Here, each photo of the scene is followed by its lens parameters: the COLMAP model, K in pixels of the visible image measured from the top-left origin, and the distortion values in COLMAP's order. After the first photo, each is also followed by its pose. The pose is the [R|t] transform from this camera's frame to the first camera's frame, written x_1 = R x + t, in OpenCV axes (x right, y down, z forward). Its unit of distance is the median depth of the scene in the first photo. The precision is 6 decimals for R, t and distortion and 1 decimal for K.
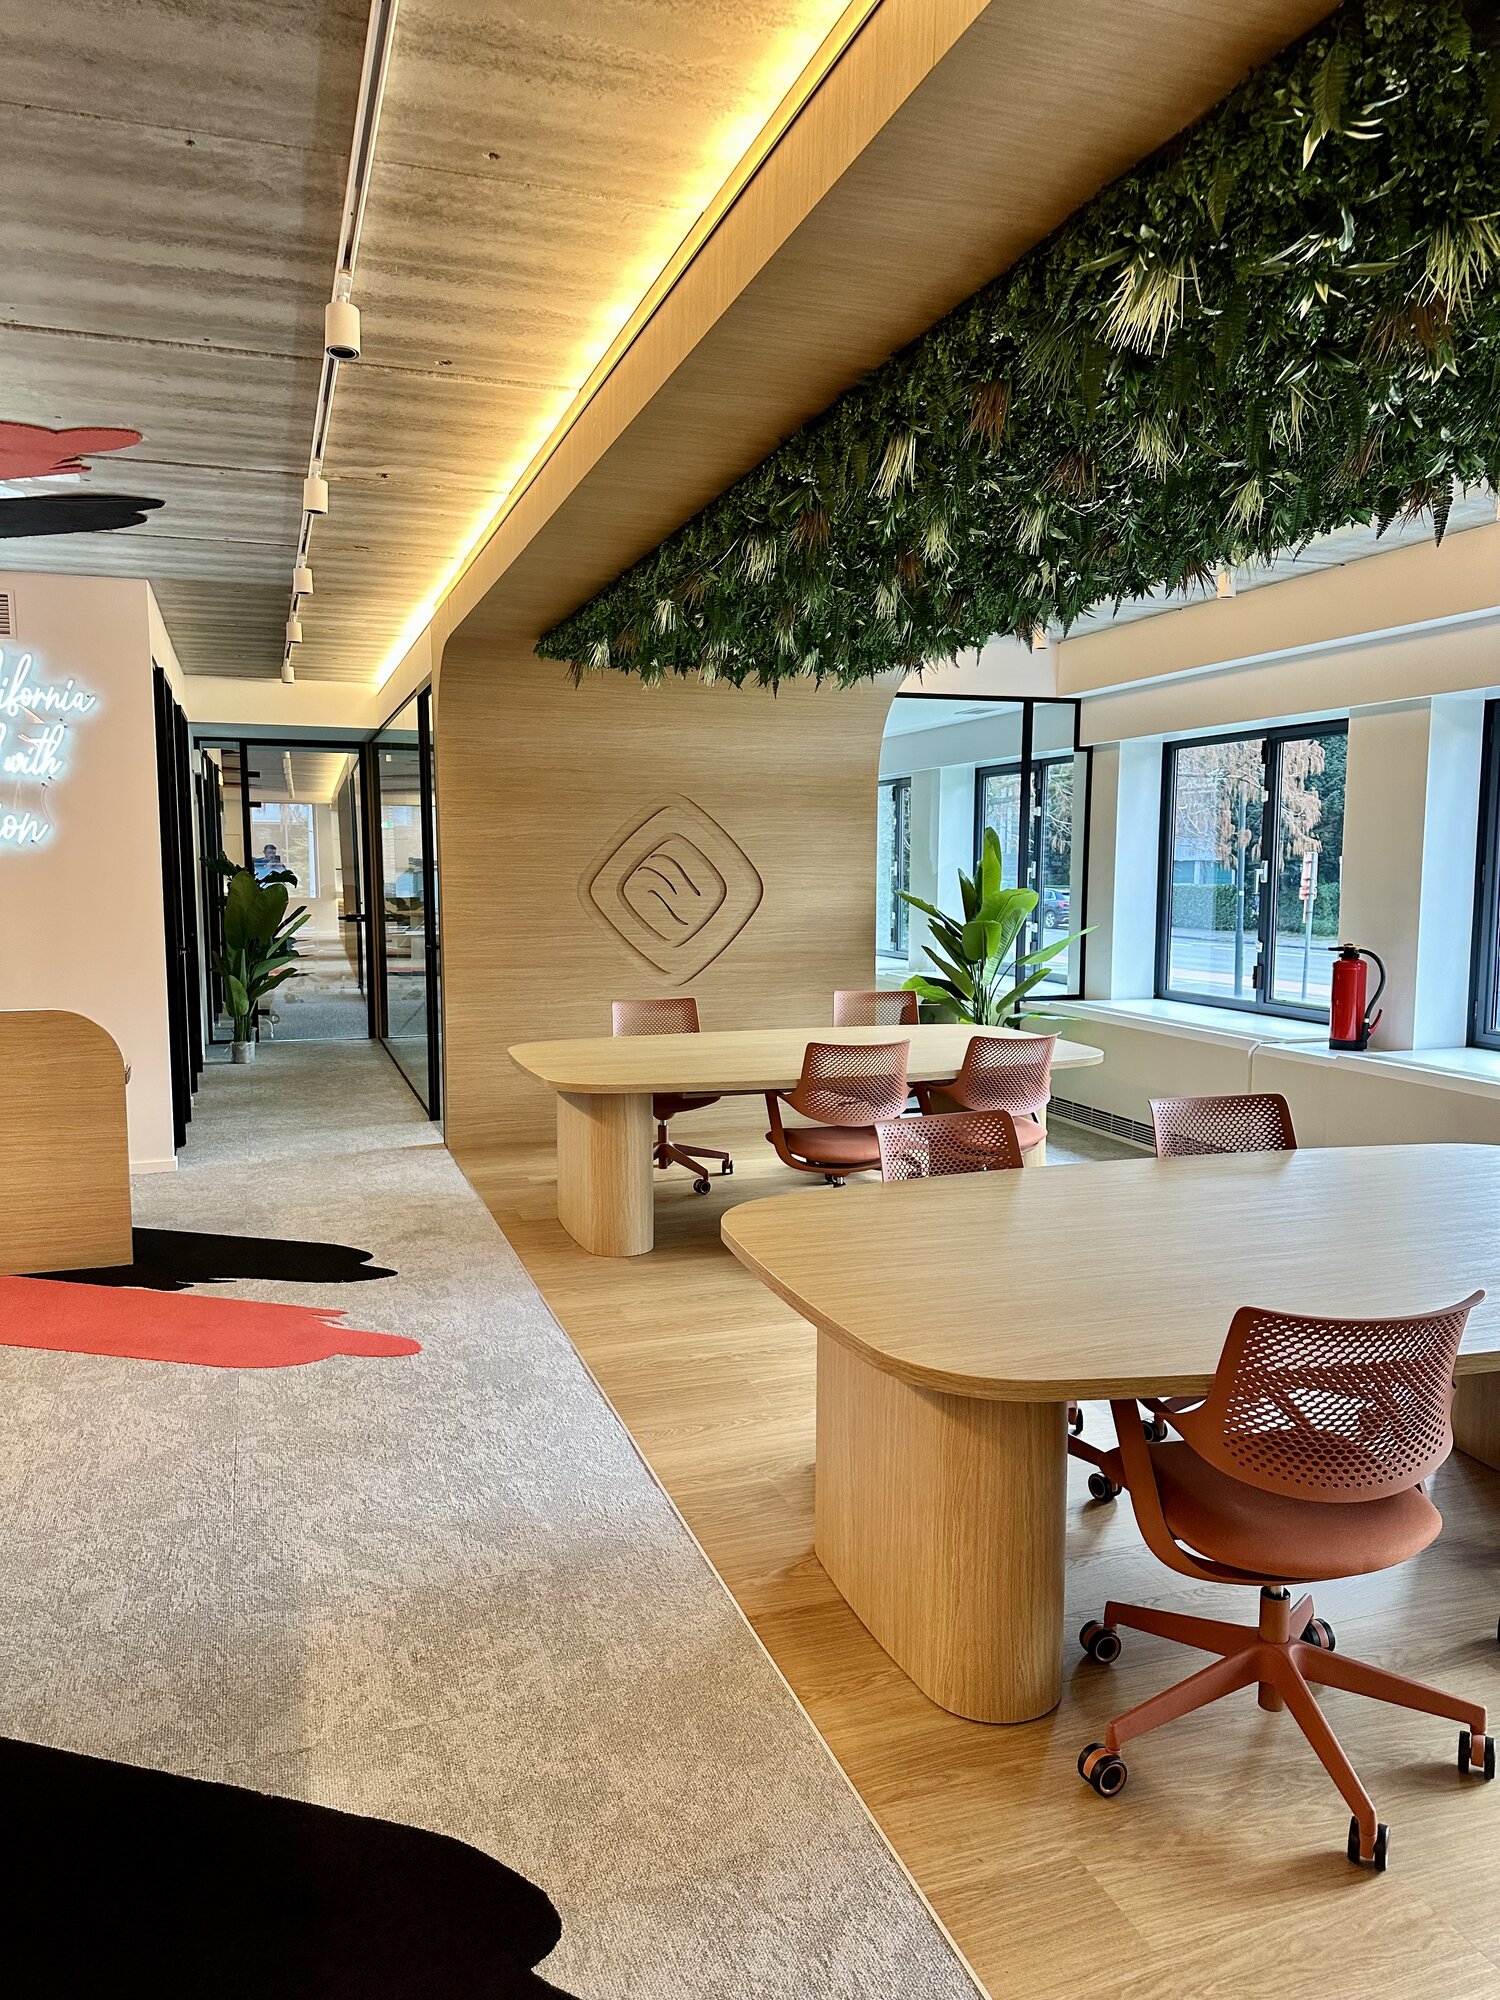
lens RADIAL K [[1383.1, 0, 752.5], [0, 1383.1, 993.9], [0, 0, 1]] dist [0.195574, -0.323465]
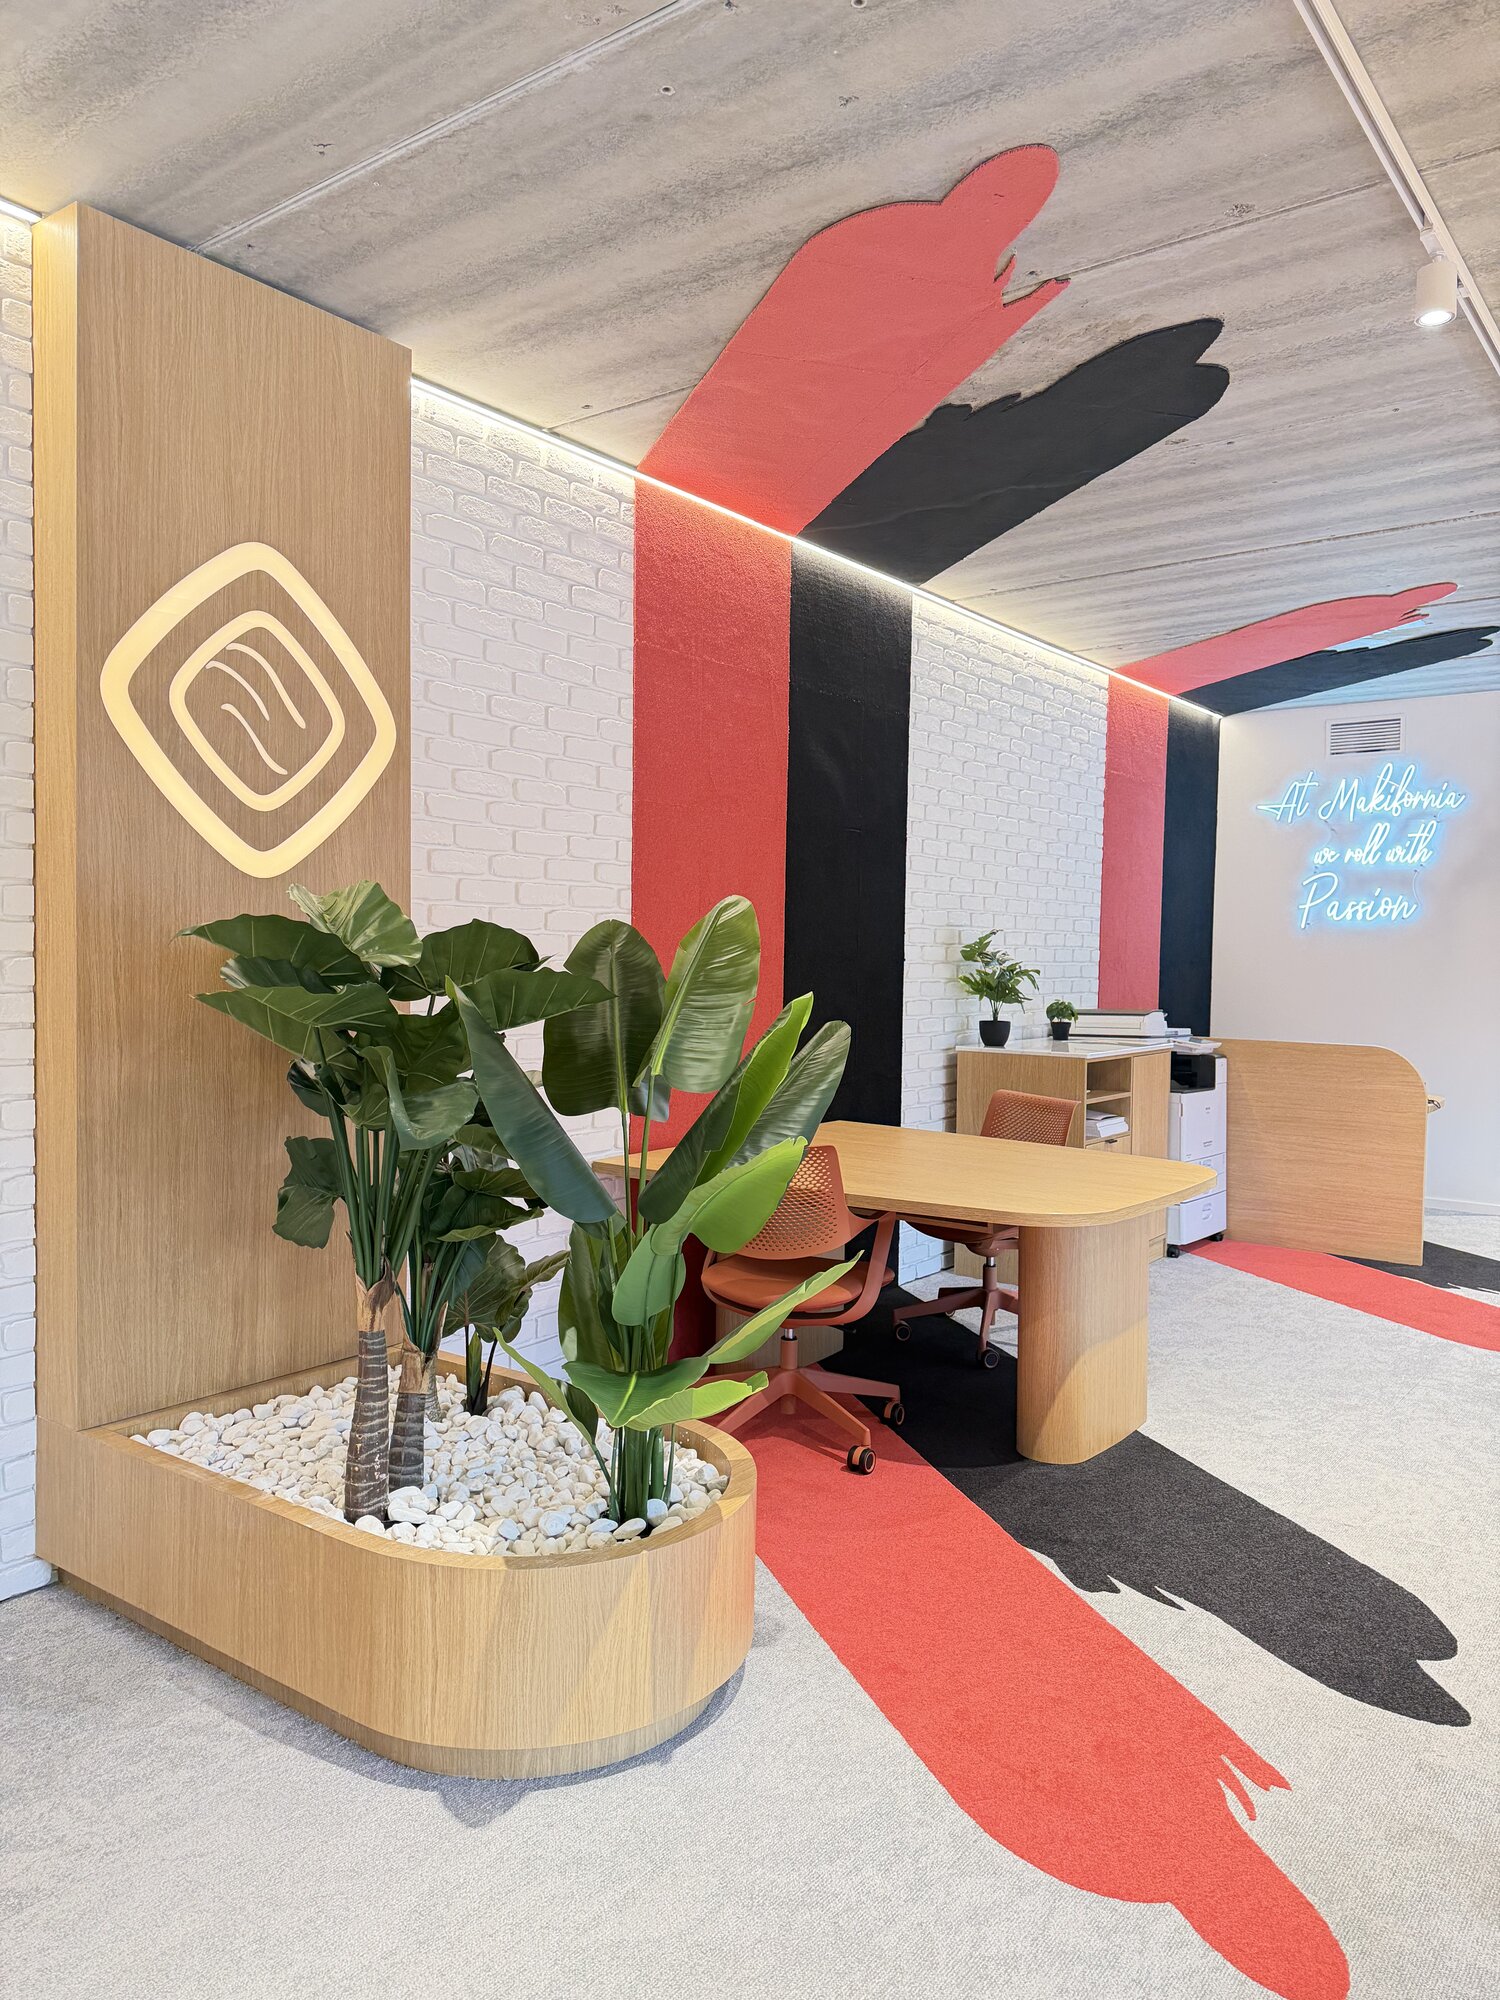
lens RADIAL K [[1395.9, 0, 750.0], [0, 1395.9, 1000.0], [0, 0, 1]] dist [0.055666, -0.071680]
pose [[0.553759, 0.041354, -0.831649, 0.184518], [-0.098945, 0.994958, -0.016408, 0.036173], [0.826777, 0.091373, 0.555059, -0.114701]]
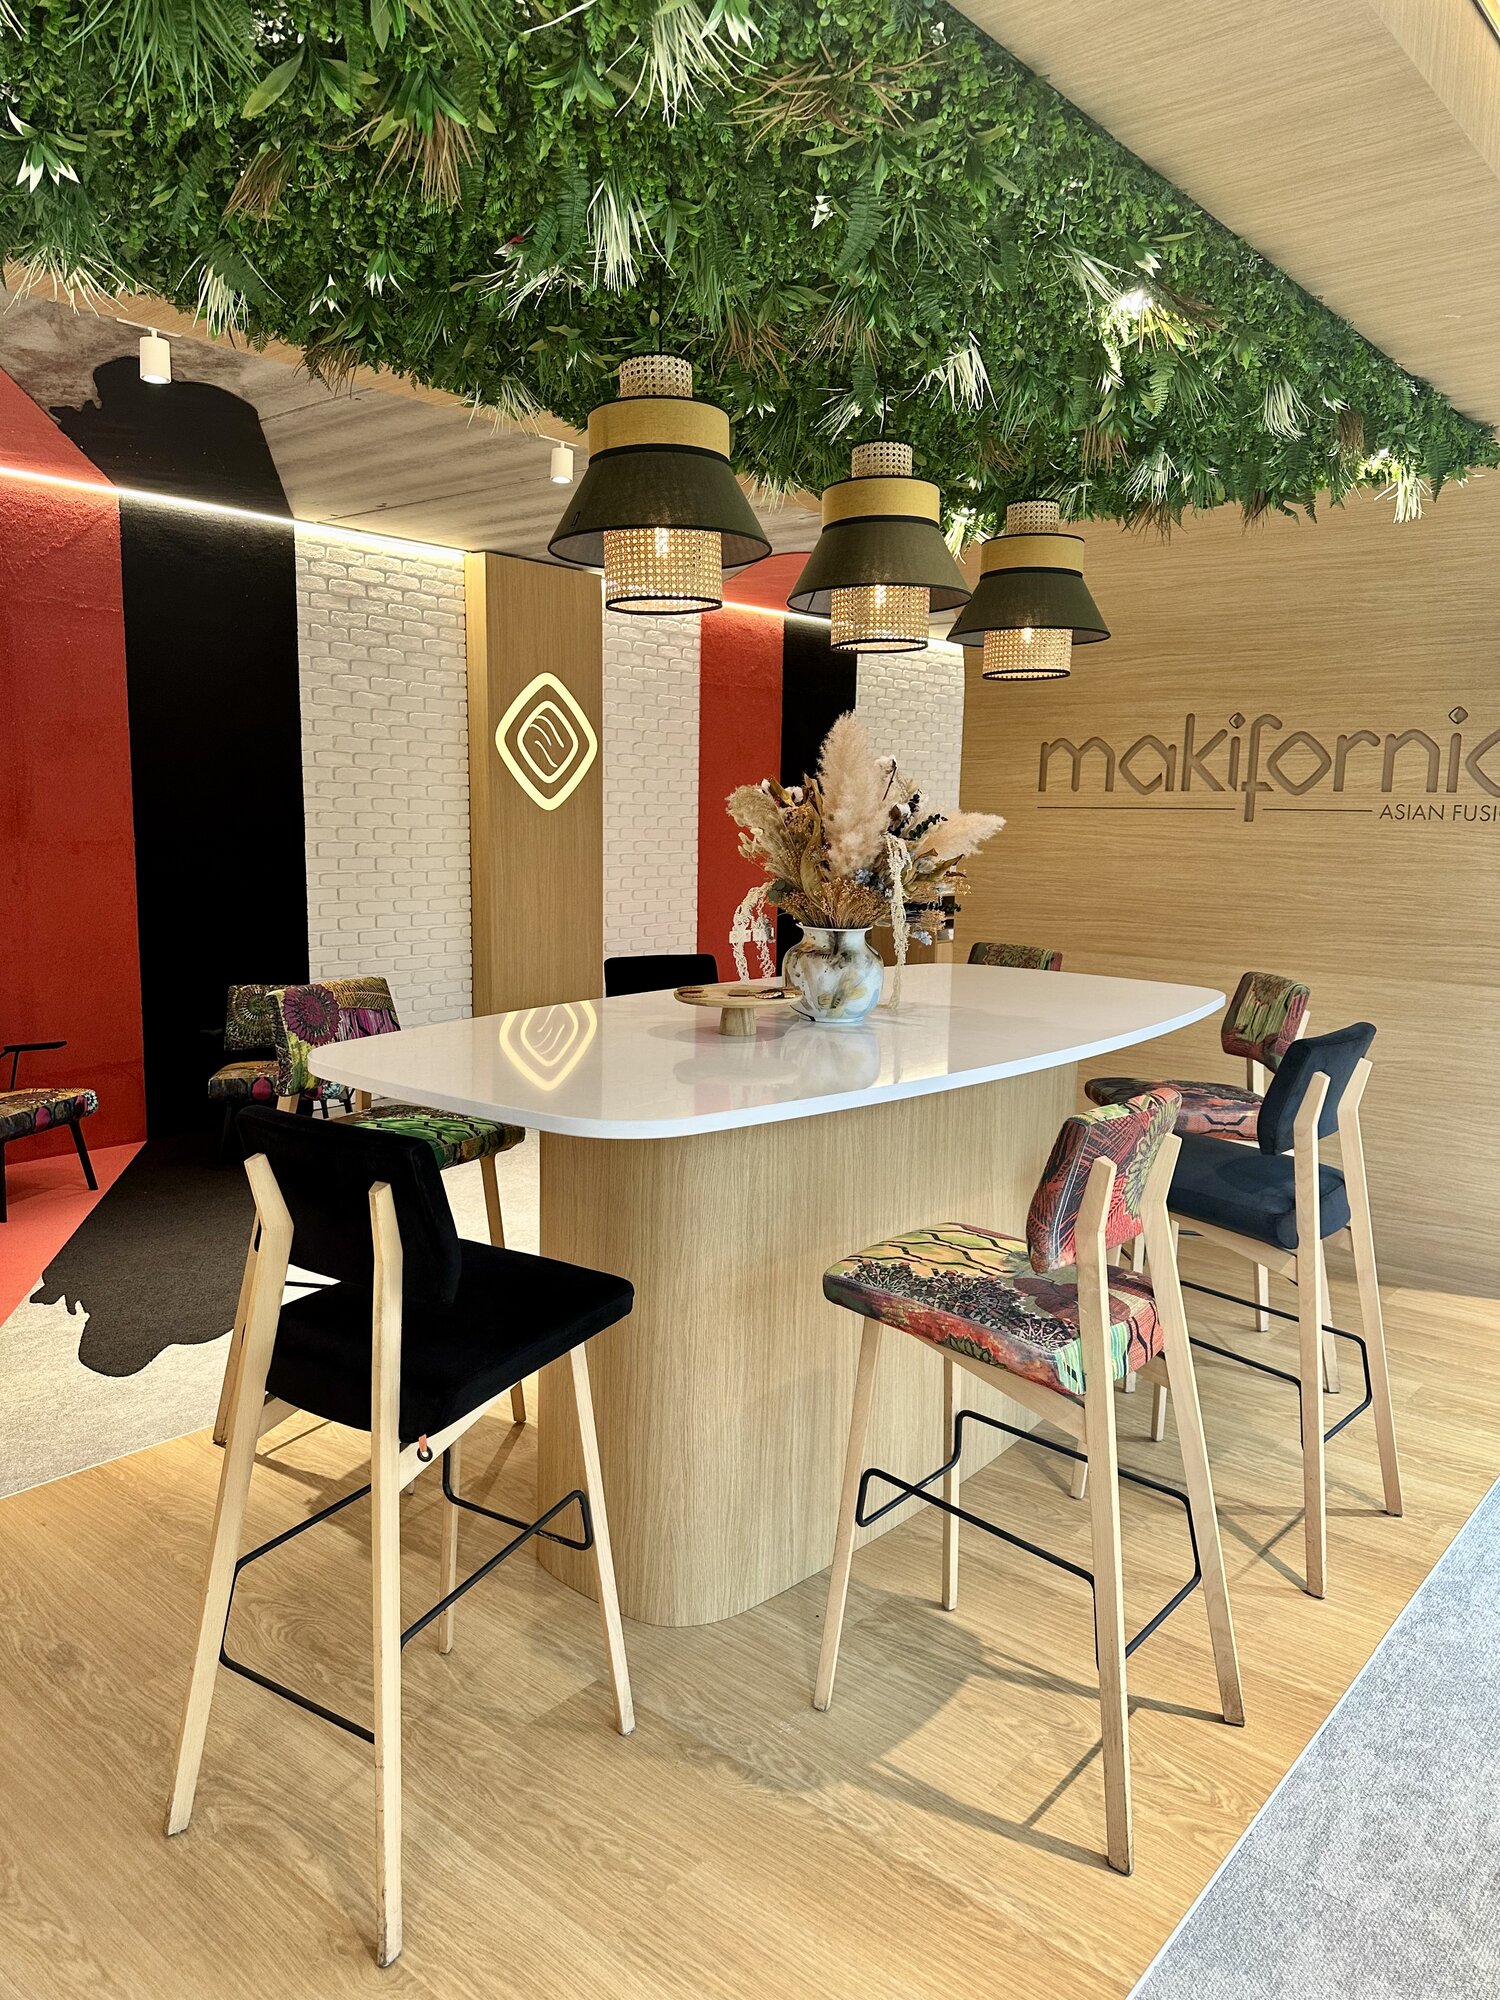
lens RADIAL K [[1383.1, 0, 752.5], [0, 1383.1, 993.9], [0, 0, 1]] dist [0.195574, -0.323465]
pose [[0.510720, 0.131014, -0.849706, 0.797091], [-0.106336, 0.990358, 0.088787, 0.034201], [0.853146, 0.045009, 0.519728, -0.446176]]
